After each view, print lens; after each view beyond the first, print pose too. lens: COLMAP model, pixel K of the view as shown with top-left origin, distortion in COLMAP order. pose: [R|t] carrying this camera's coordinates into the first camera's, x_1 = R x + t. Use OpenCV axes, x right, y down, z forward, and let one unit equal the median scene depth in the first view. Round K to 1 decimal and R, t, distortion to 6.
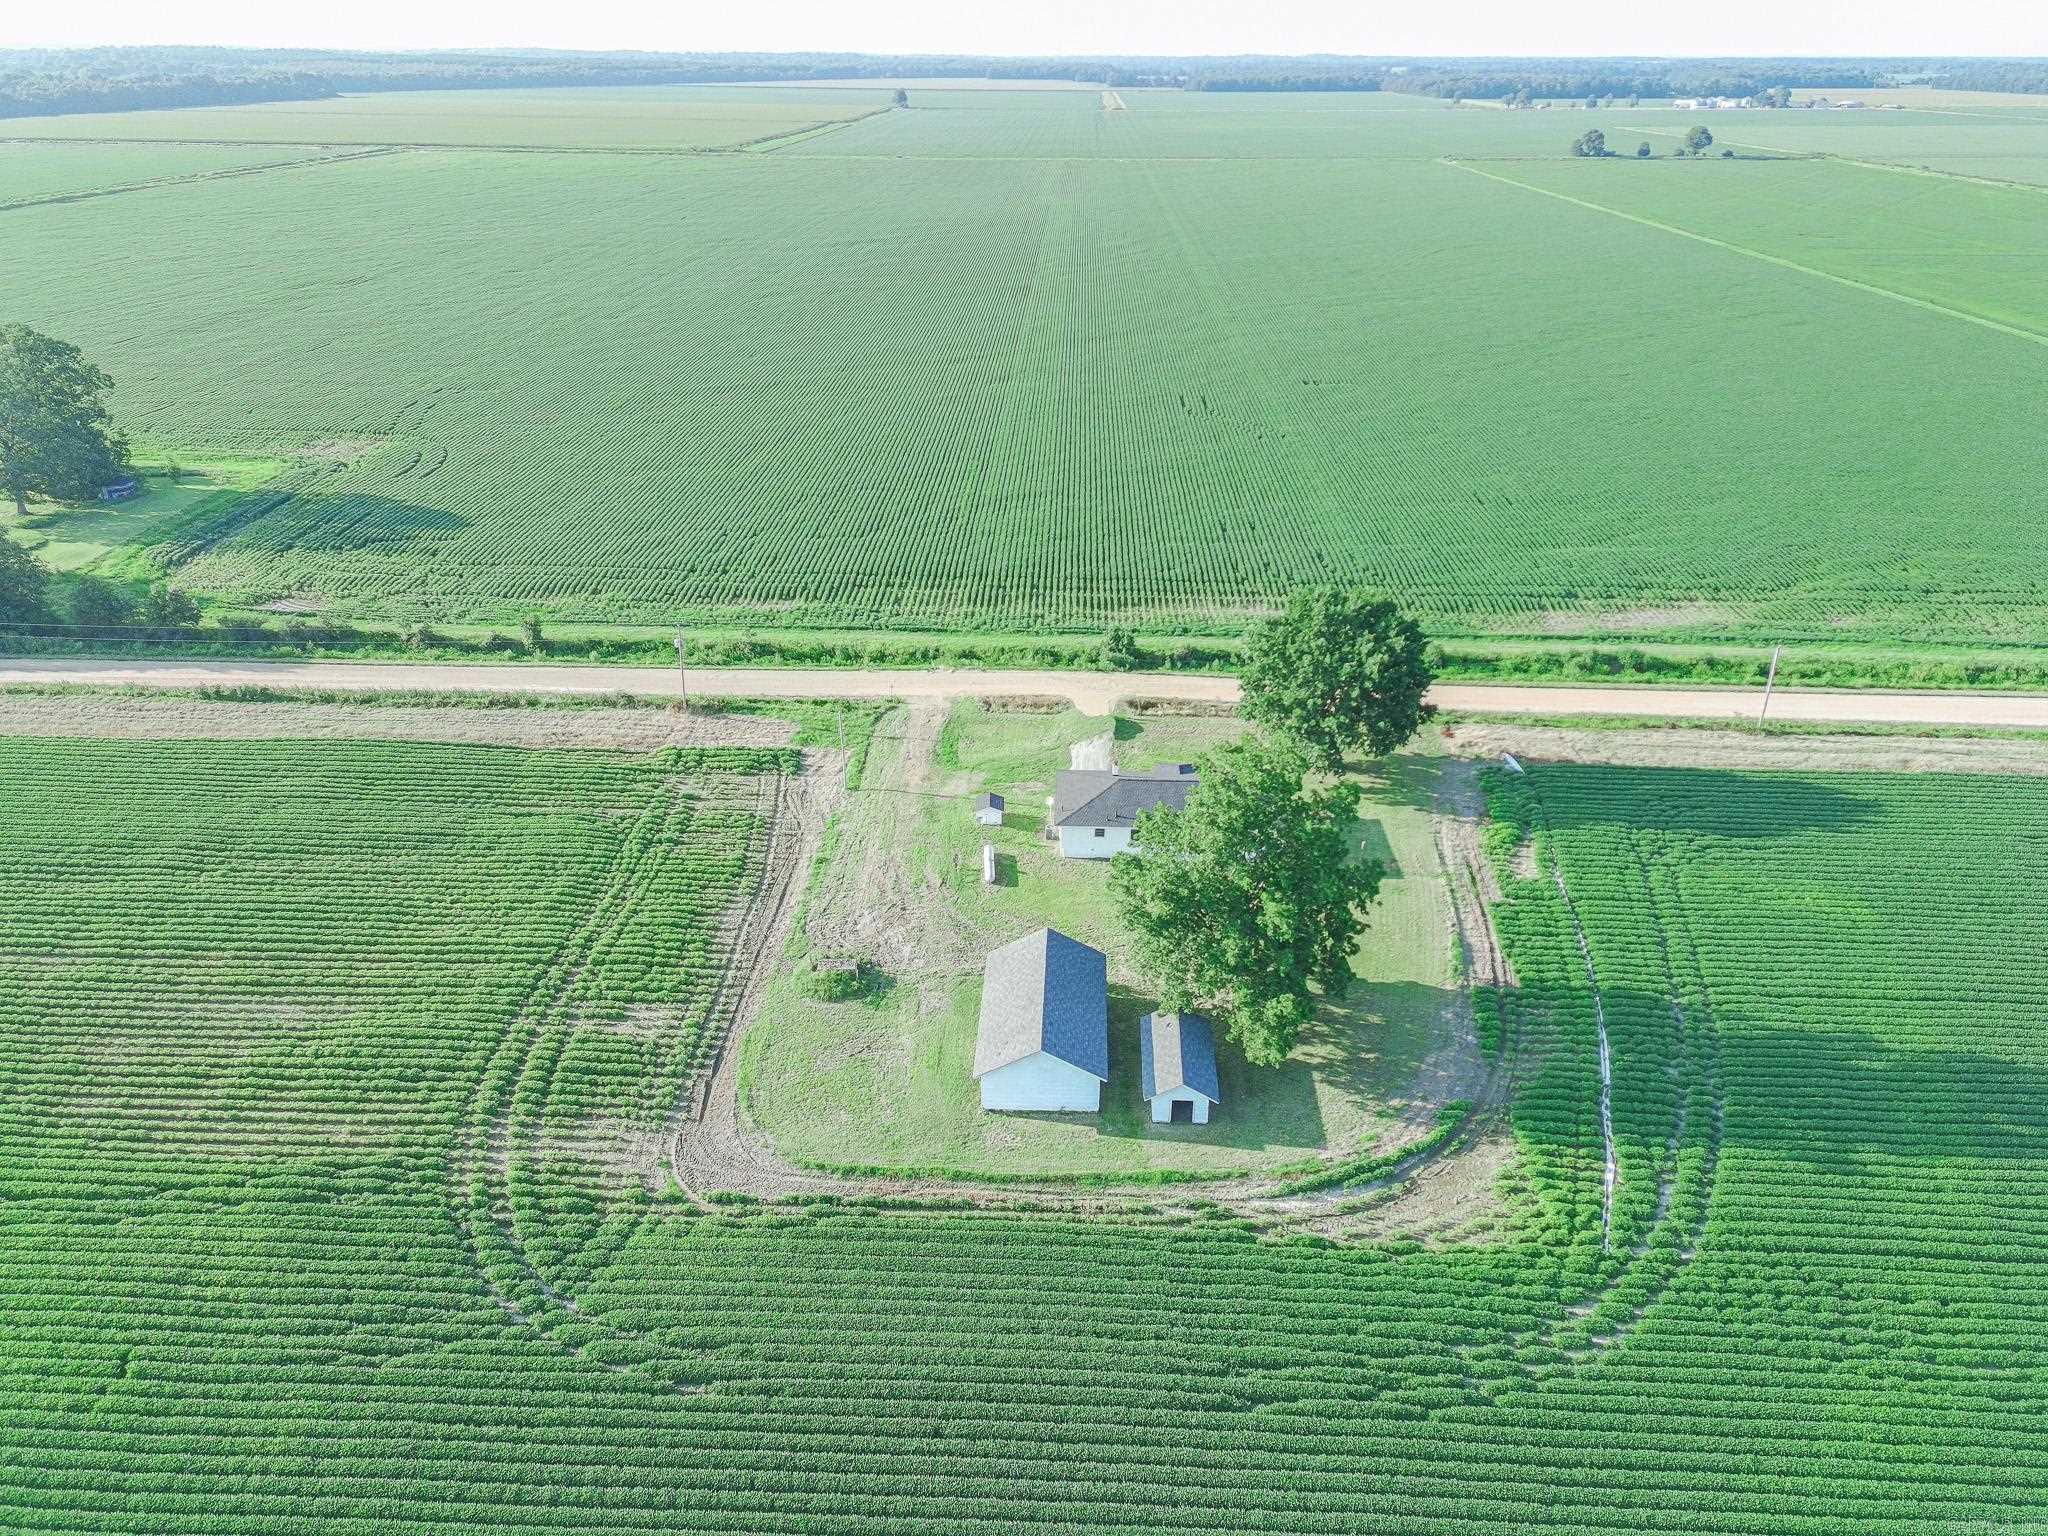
lens RADIAL K [[1488.0, 0, 1019.6], [0, 1488.0, 804.9], [0, 0, 1]] dist [0.062017, -0.052857]
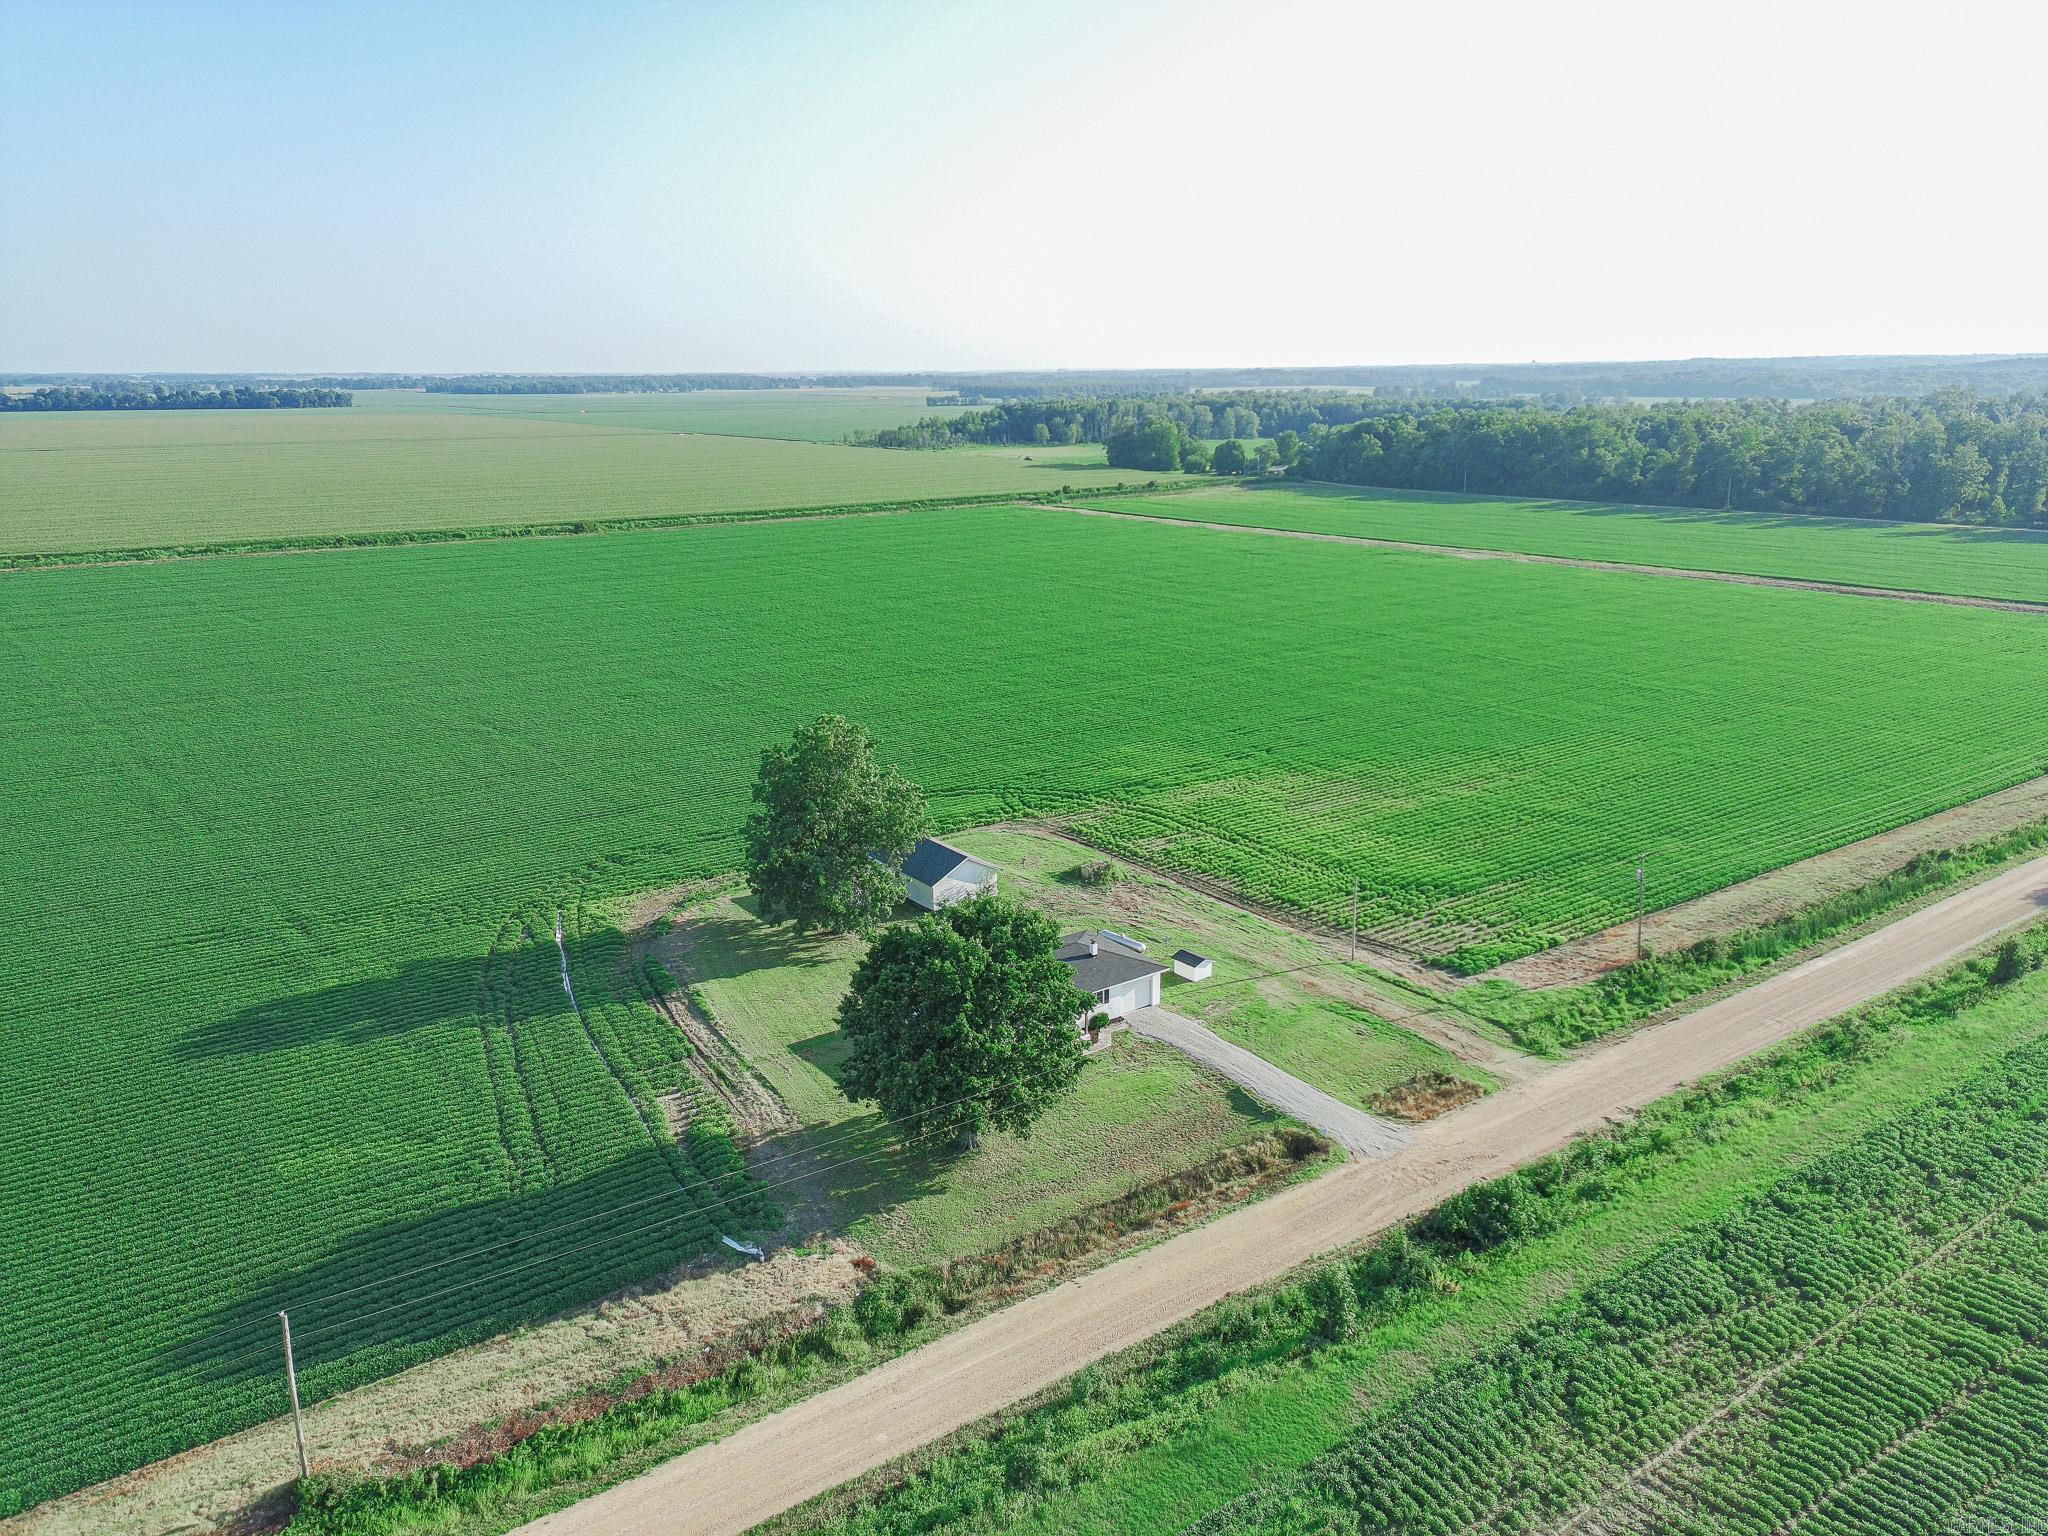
lens RADIAL K [[1504.9, 0, 1024.0], [0, 1504.9, 768.0], [0, 0, 1]] dist [0.052989, -0.011361]
pose [[-0.786918, 0.163942, -0.594881, 0.542945], [-0.268713, 0.776803, 0.569535, -0.539364], [0.555476, 0.608029, -0.567227, 1.215728]]
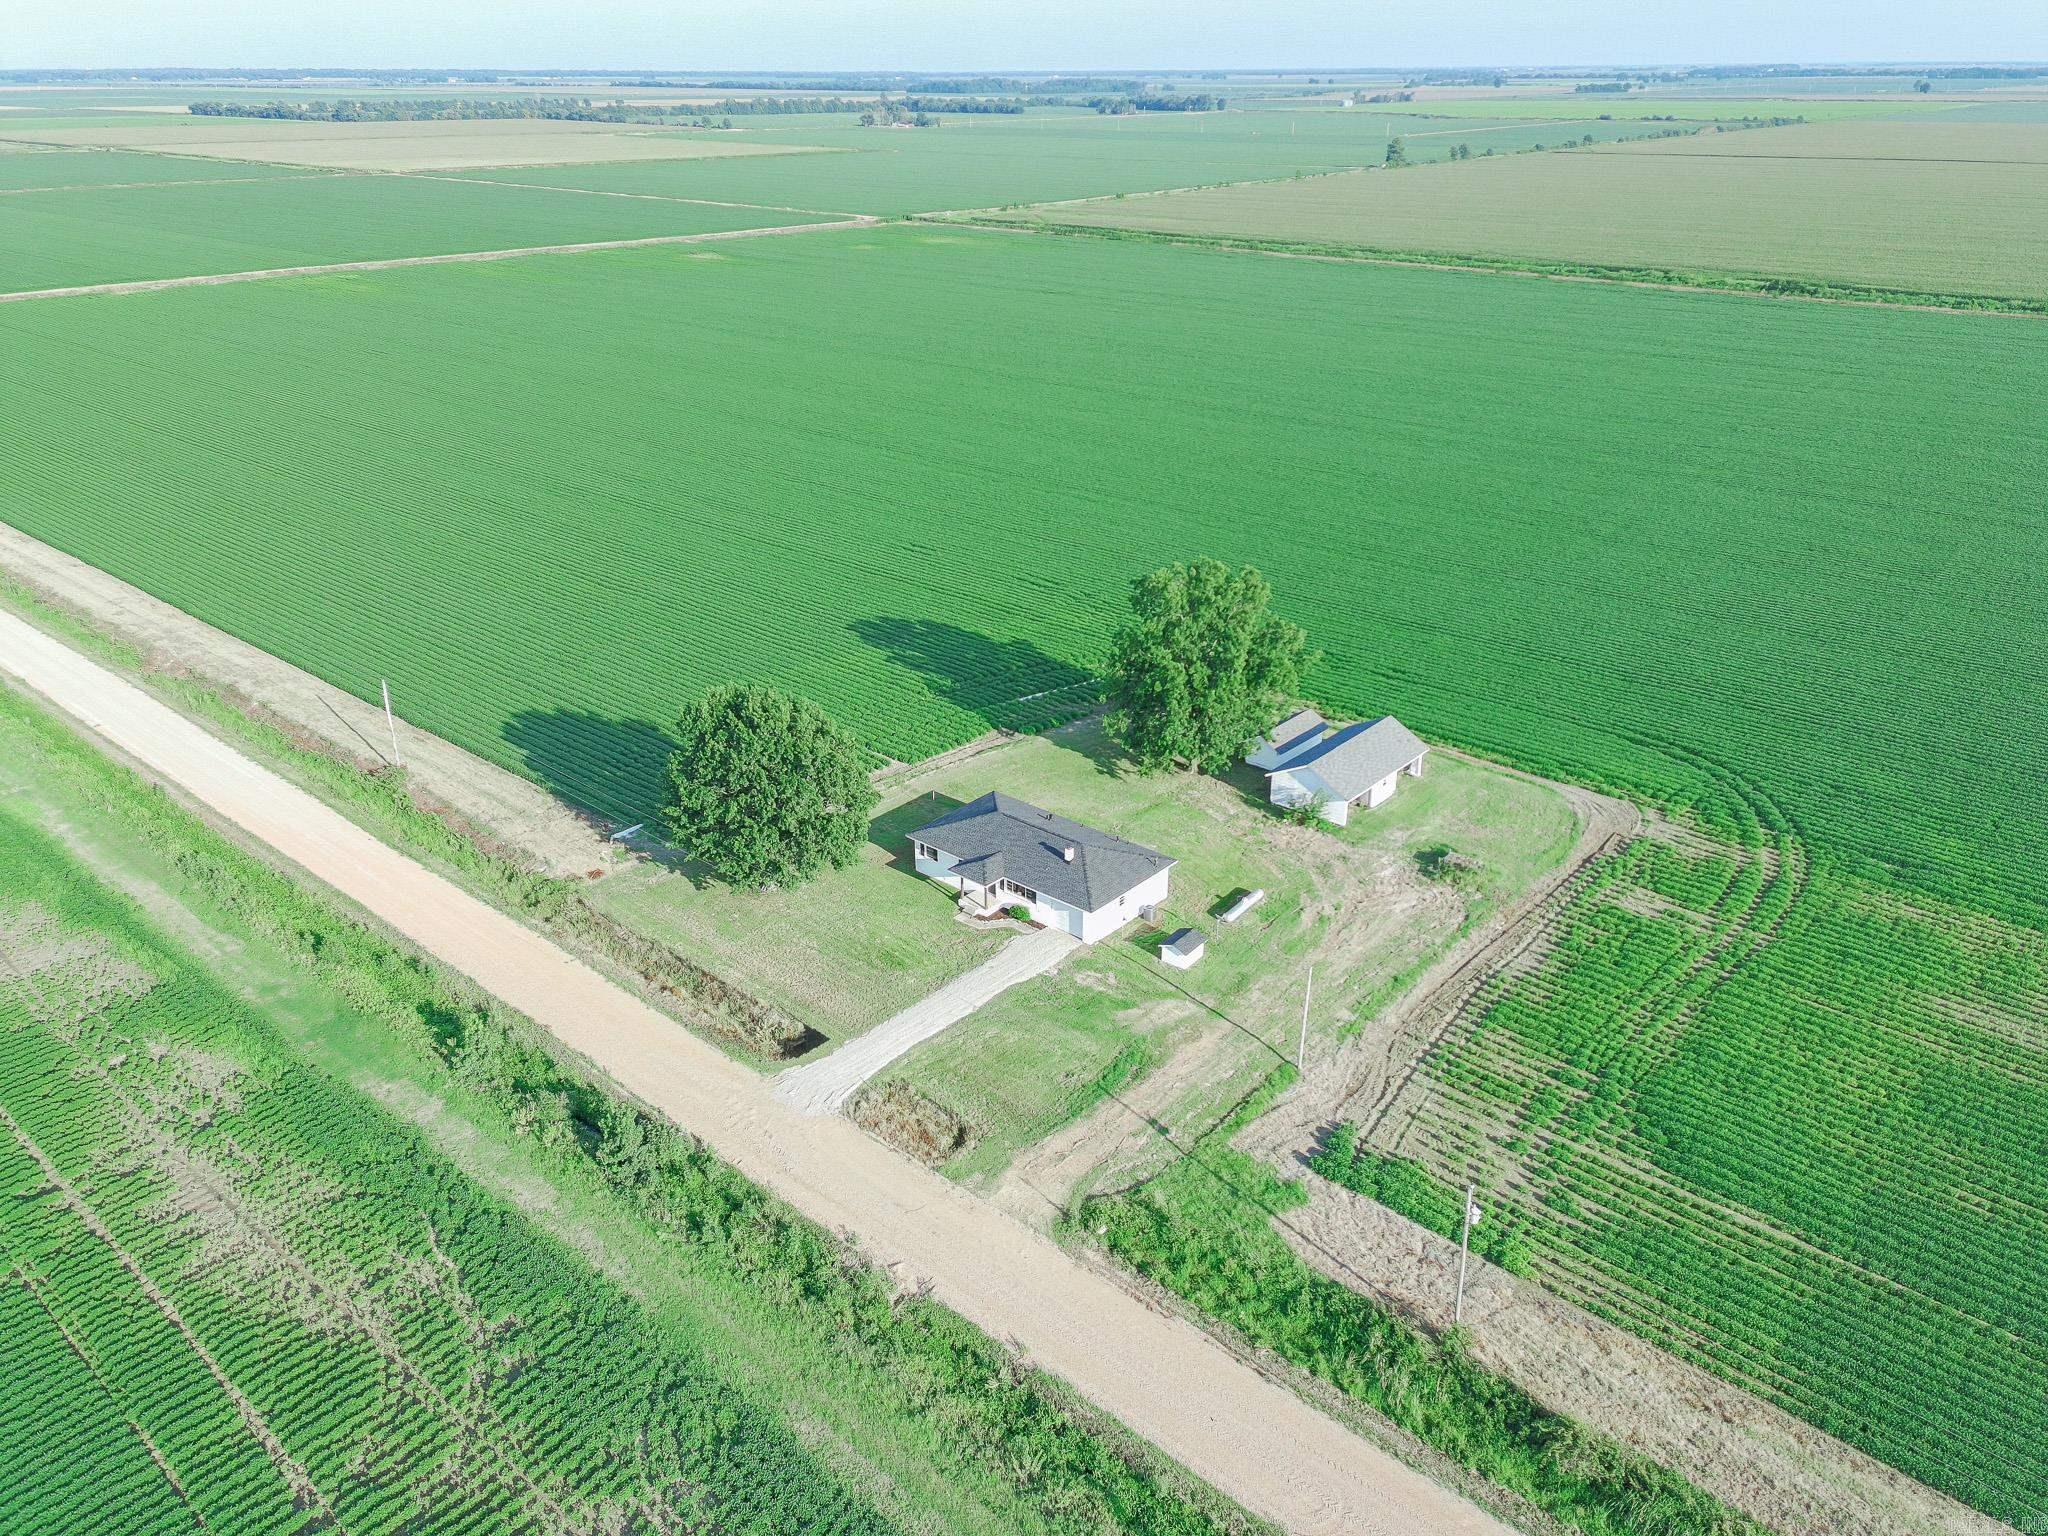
lens RADIAL K [[1498.1, 0, 1052.7], [0, 1498.1, 766.6], [0, 0, 1]] dist [0.093351, -0.000945]
pose [[-0.788051, -0.260817, 0.557629, -0.352185], [0.274676, 0.661682, 0.697661, -0.583588], [-0.550934, 0.702960, -0.449799, 1.157907]]
